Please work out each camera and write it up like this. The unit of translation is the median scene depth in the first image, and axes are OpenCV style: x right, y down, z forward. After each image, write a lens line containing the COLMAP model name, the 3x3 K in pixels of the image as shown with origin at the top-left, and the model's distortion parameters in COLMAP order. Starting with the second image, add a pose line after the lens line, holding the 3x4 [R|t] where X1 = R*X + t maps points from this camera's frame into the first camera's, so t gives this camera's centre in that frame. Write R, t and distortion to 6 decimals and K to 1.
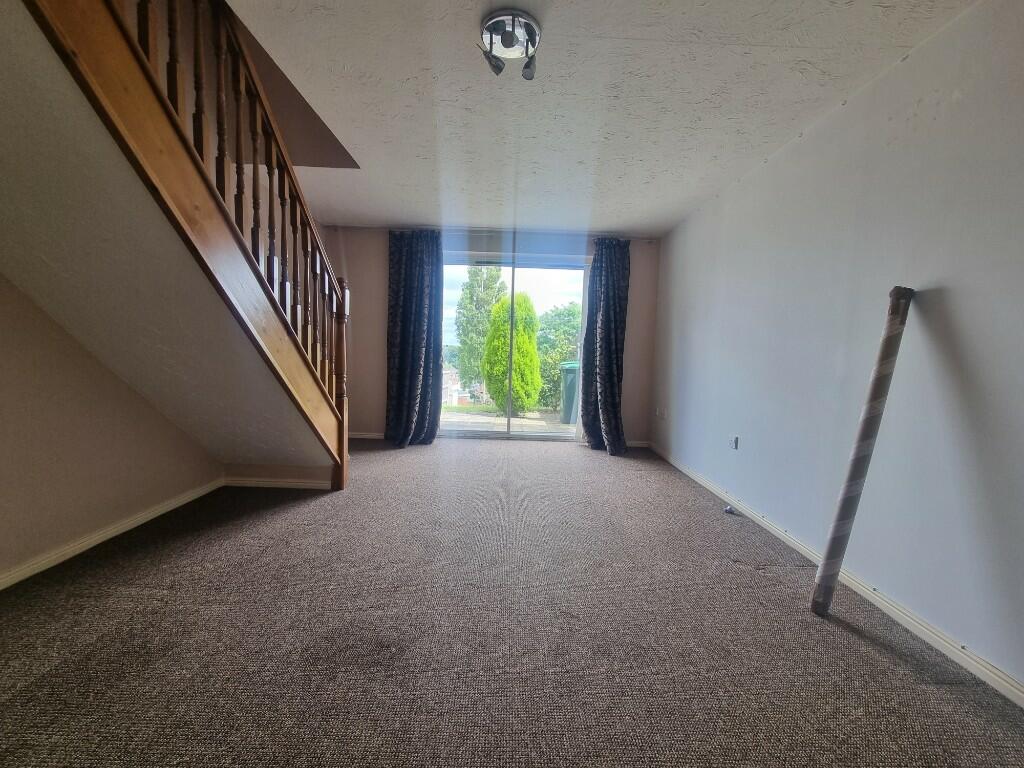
lens RADIAL K [[418.5, 0, 512.0], [0, 418.5, 384.0], [0, 0, 1]] dist [0.000399, -0.000049]
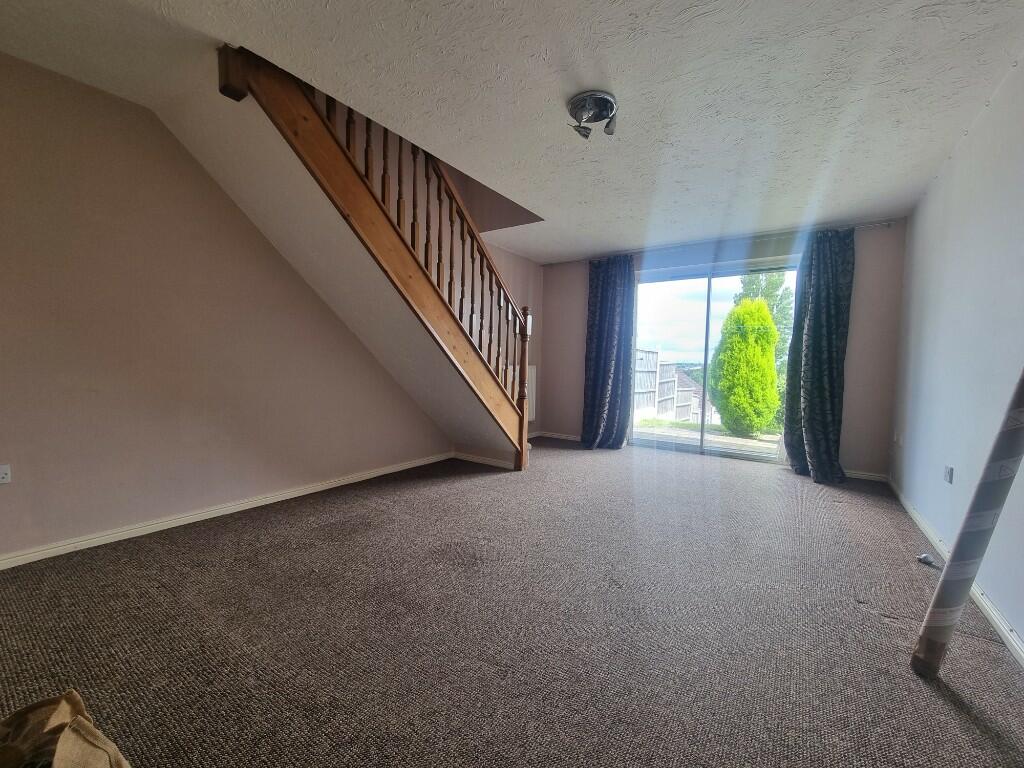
lens RADIAL K [[409.6, 0, 512.0], [0, 409.6, 384.0], [0, 0, 1]] dist [-0.012411, -0.000102]
pose [[0.822265, 0.013085, -0.568954, 0.189634], [-0.036995, 0.998850, -0.030495, 0.017199], [0.567901, 0.046124, 0.821804, -0.038488]]
